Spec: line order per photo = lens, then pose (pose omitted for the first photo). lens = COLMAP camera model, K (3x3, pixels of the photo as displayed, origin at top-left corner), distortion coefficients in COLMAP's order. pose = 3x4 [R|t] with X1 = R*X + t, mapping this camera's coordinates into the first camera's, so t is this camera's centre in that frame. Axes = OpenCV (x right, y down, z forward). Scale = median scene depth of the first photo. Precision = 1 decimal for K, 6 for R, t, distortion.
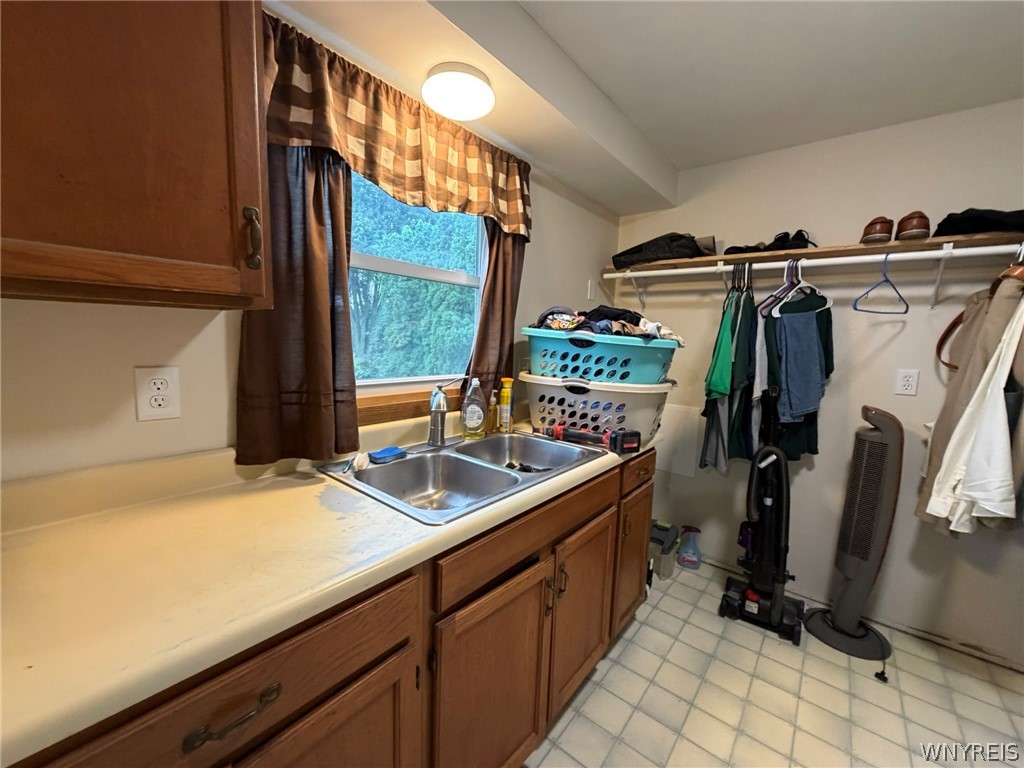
lens RADIAL K [[407.5, 0, 511.4], [0, 407.5, 382.8], [0, 0, 1]] dist [0.000492, 0.000816]
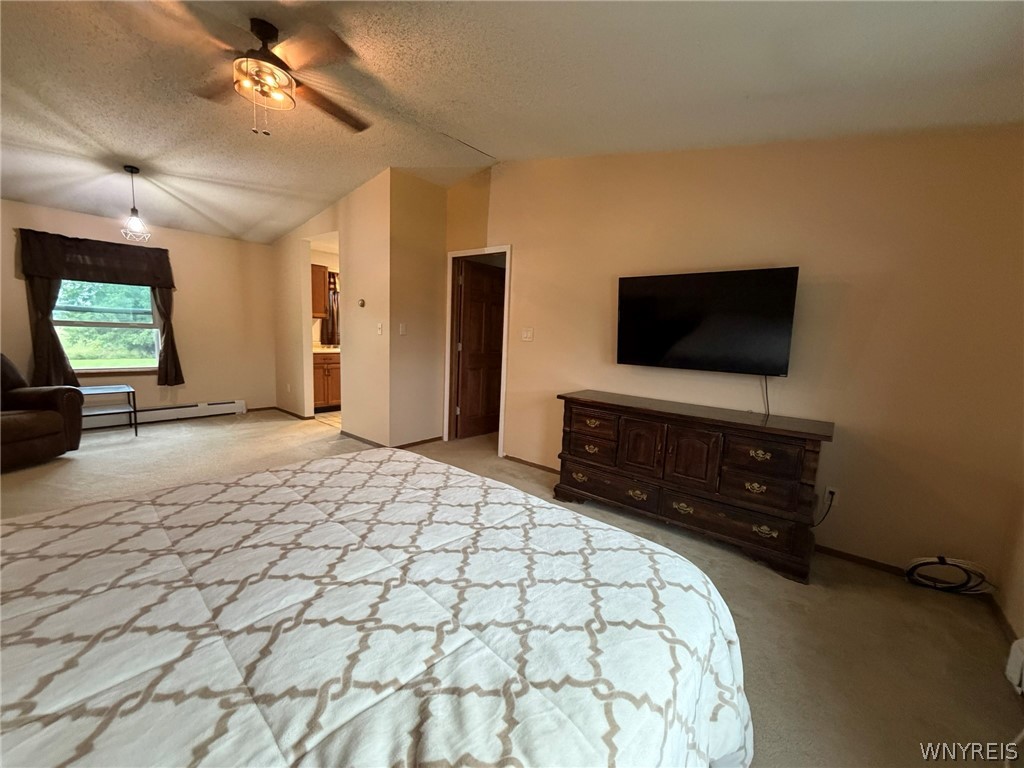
lens RADIAL K [[407.5, 0, 511.8], [0, 407.5, 382.4], [0, 0, 1]] dist [0.000492, 0.000816]
pose [[0.999874, 0.008516, -0.013359, 1.386464], [-0.008376, 0.999910, 0.010509, 0.421675], [0.013448, -0.010396, 0.999856, -3.108221]]
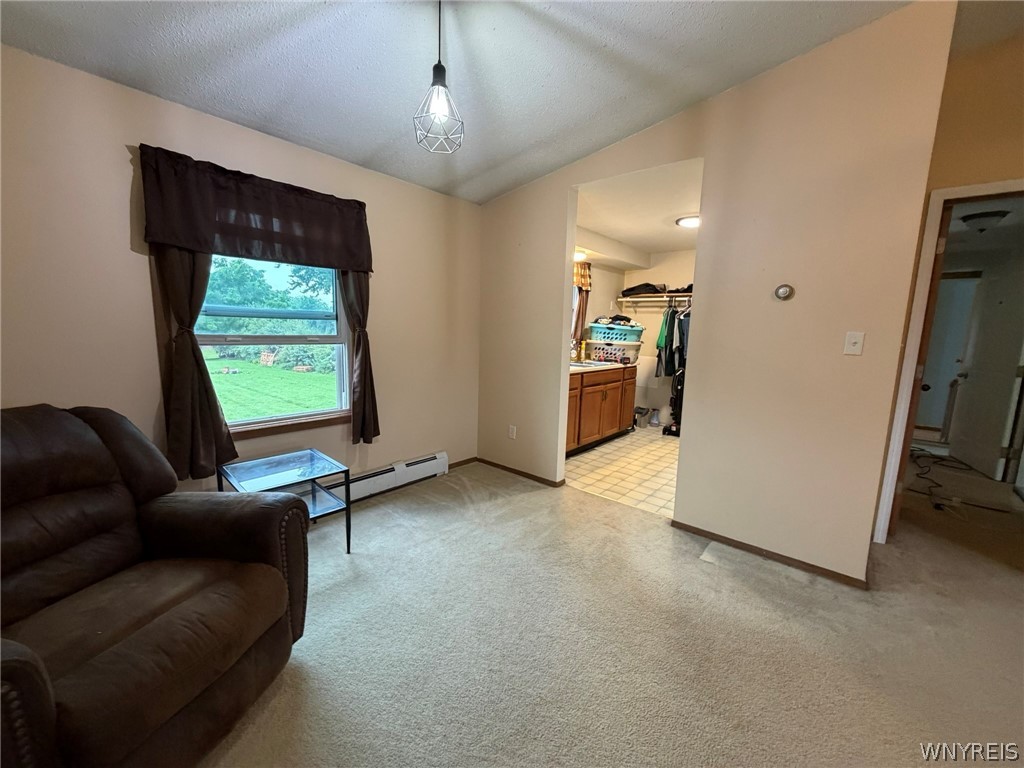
lens RADIAL K [[407.5, 0, 509.2], [0, 407.5, 387.2], [0, 0, 1]] dist [0.000492, 0.000816]
pose [[0.999555, -0.001779, -0.029781, -0.451280], [0.002810, 0.999397, 0.034599, 0.212409], [0.029701, -0.034667, 0.998957, -1.890681]]
